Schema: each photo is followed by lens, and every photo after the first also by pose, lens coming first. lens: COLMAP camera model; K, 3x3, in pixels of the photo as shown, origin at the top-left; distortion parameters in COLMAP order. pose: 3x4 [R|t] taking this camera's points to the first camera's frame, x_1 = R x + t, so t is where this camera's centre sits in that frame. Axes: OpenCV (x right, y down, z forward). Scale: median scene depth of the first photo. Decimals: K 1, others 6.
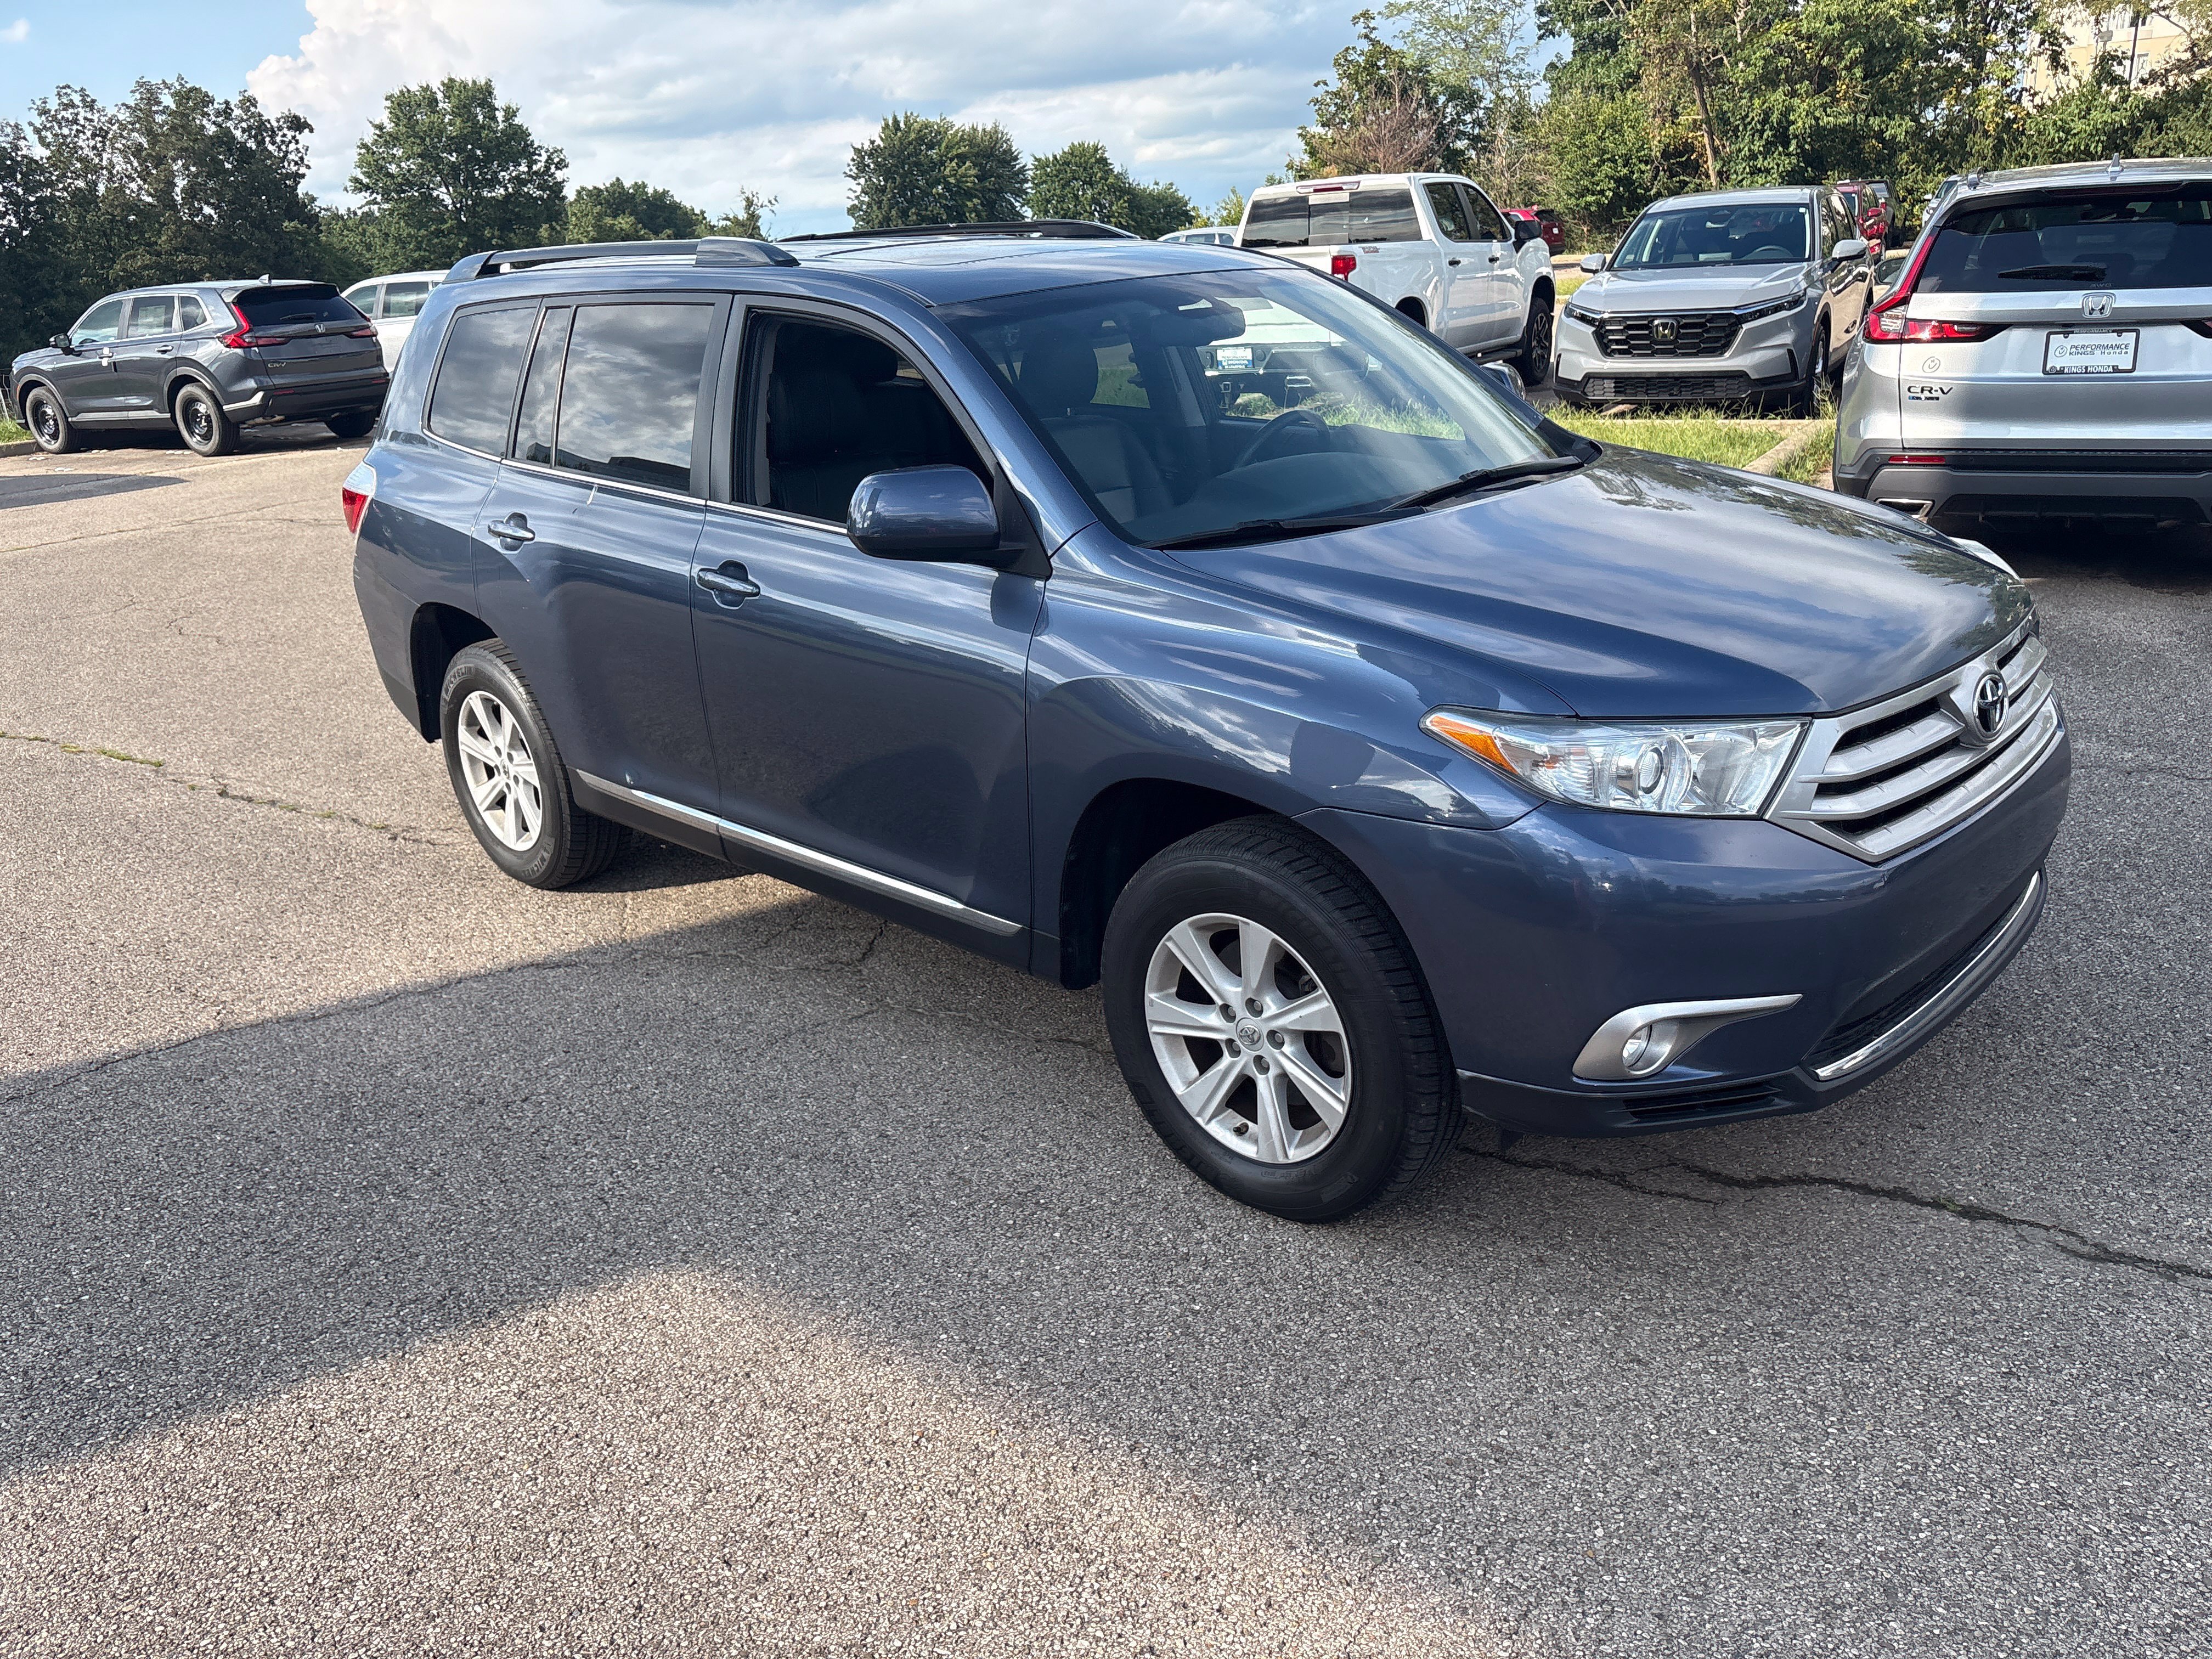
lens RADIAL K [[1670.2, 0, 1102.6], [0, 1670.2, 841.0], [0, 0, 1]] dist [0.068471, -0.078507]
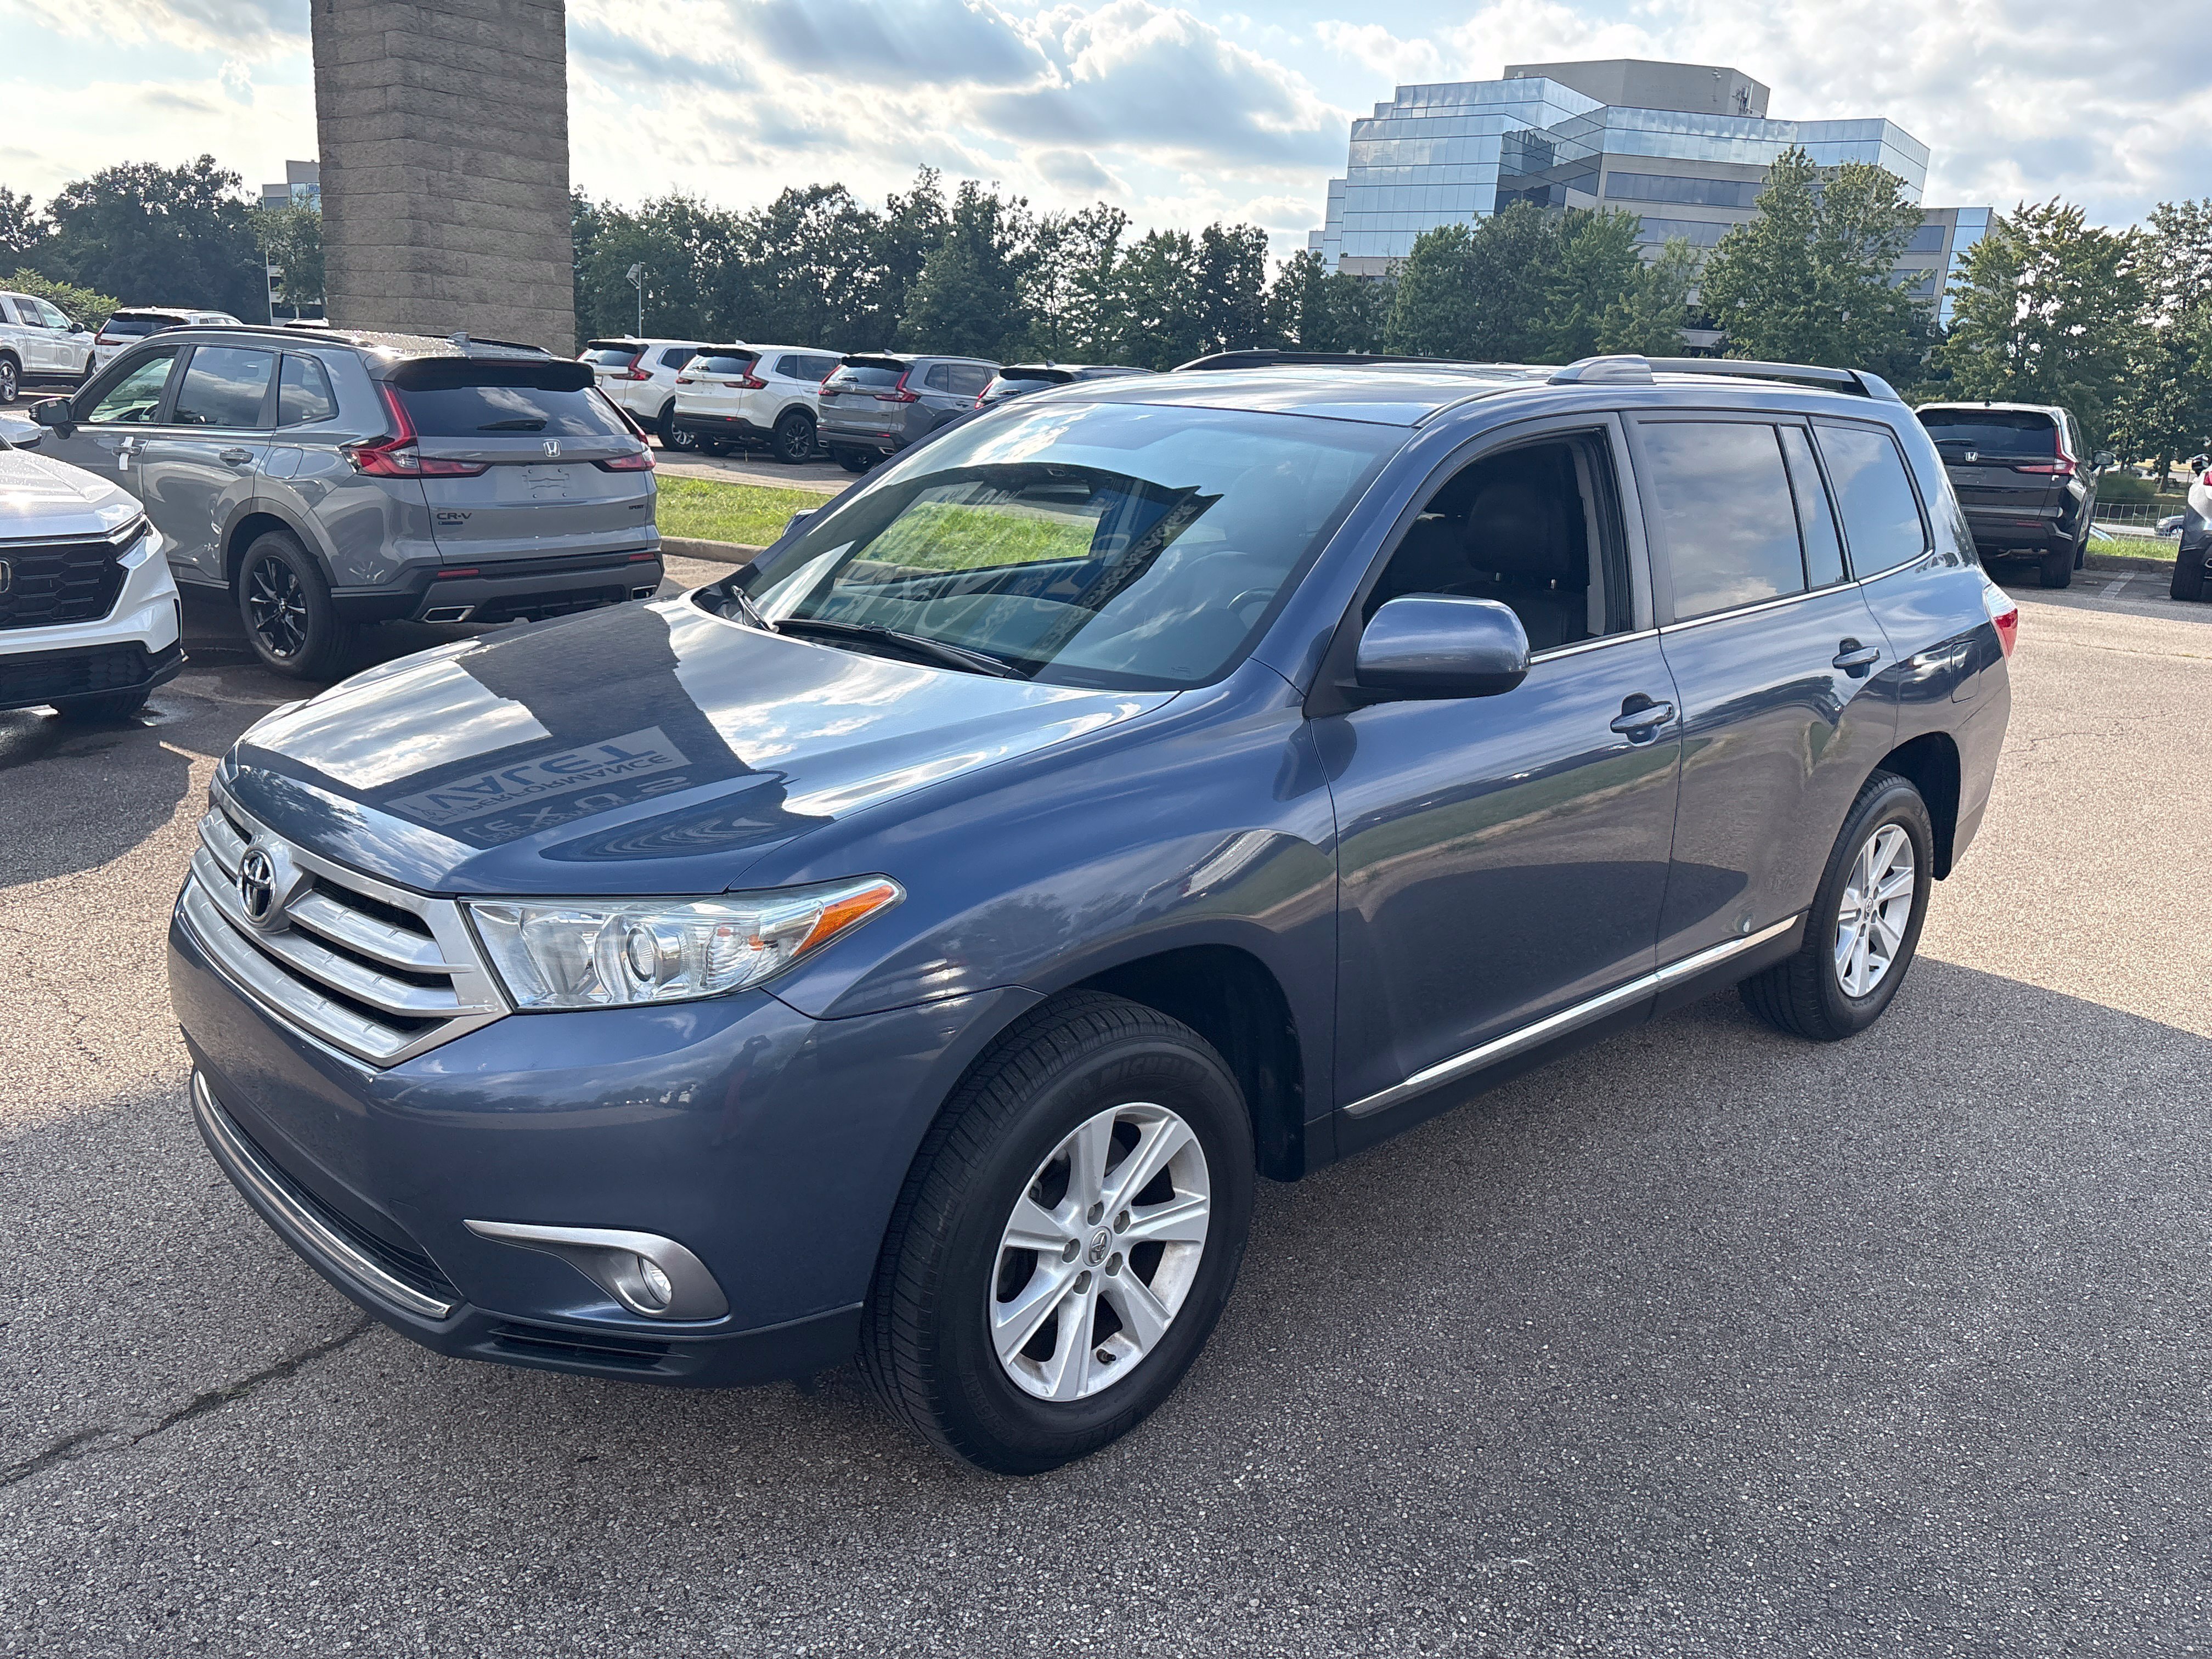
lens RADIAL K [[1664.5, 0, 1119.8], [0, 1664.5, 793.3], [0, 0, 1]] dist [0.054256, -0.062466]
pose [[-0.037534, 0.292813, -0.955433, 0.533977], [-0.373934, 0.882529, 0.285160, -0.216507], [0.926695, 0.367972, 0.076368, 0.532500]]
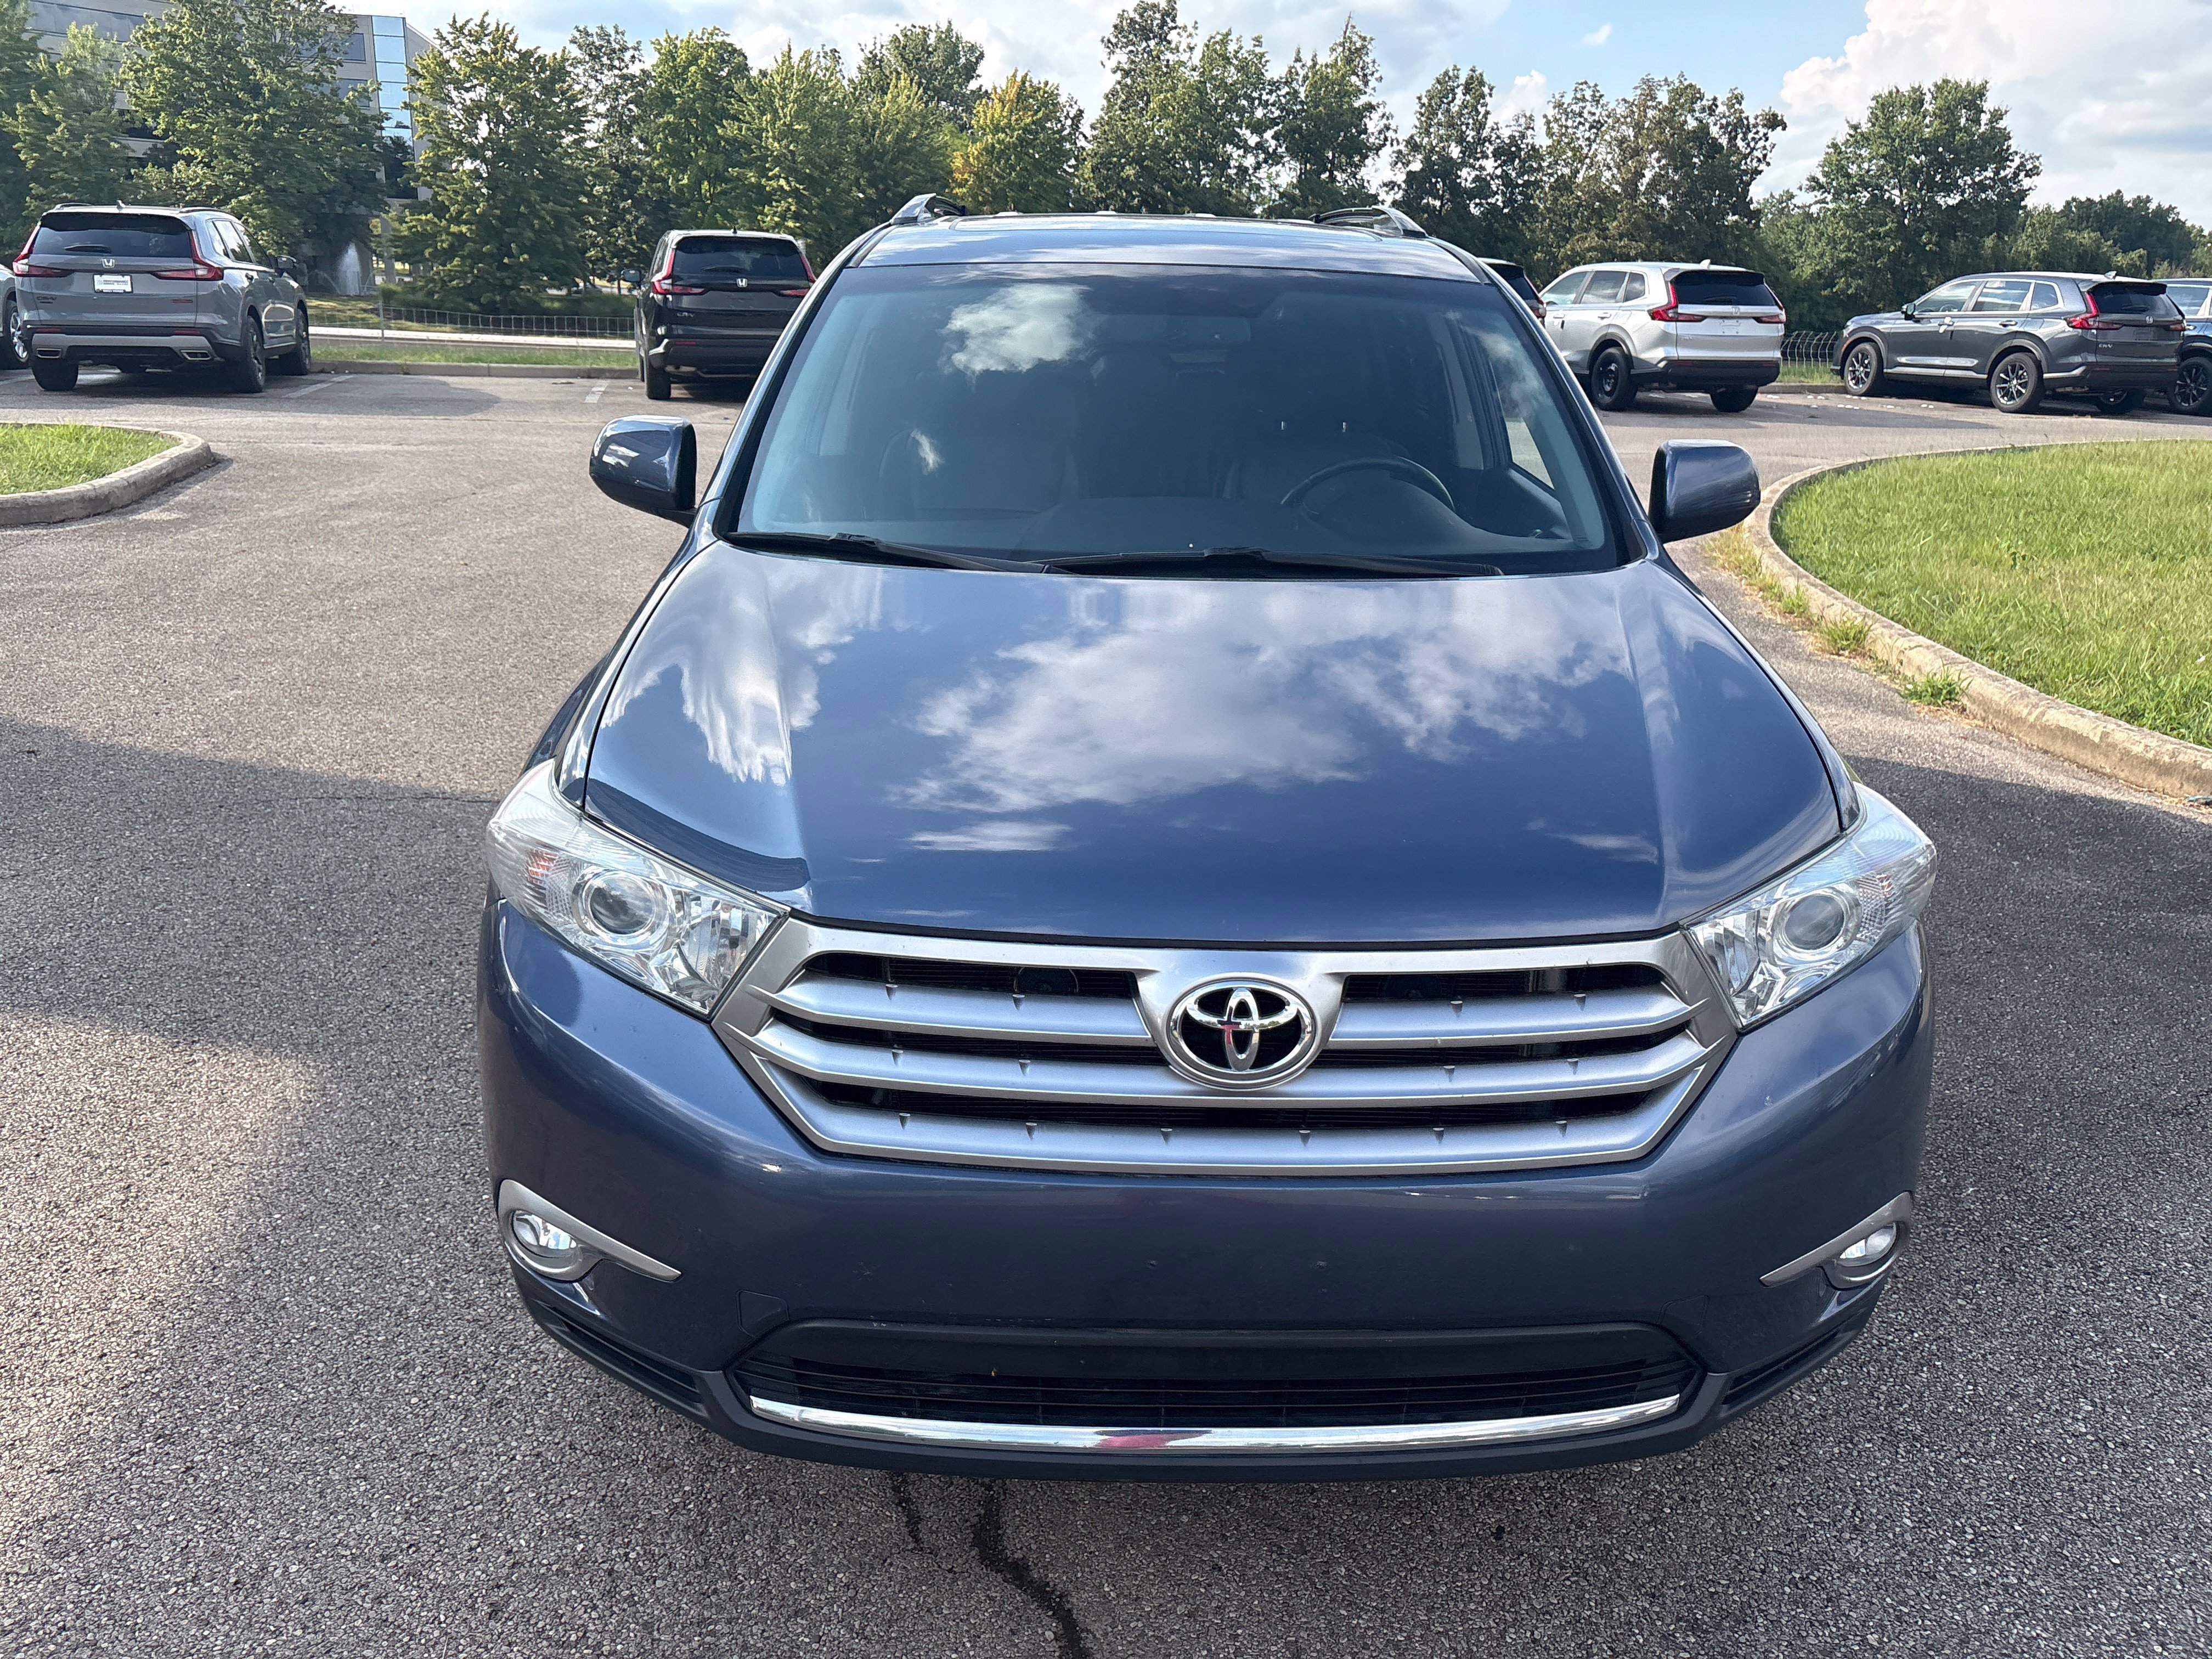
lens RADIAL K [[1661.9, 0, 1116.1], [0, 1661.9, 830.3], [0, 0, 1]] dist [0.062568, -0.064880]
pose [[0.711524, 0.299336, -0.635714, 0.343027], [-0.301825, 0.947205, 0.108188, -0.080272], [0.634536, 0.114896, 0.764306, 0.199193]]
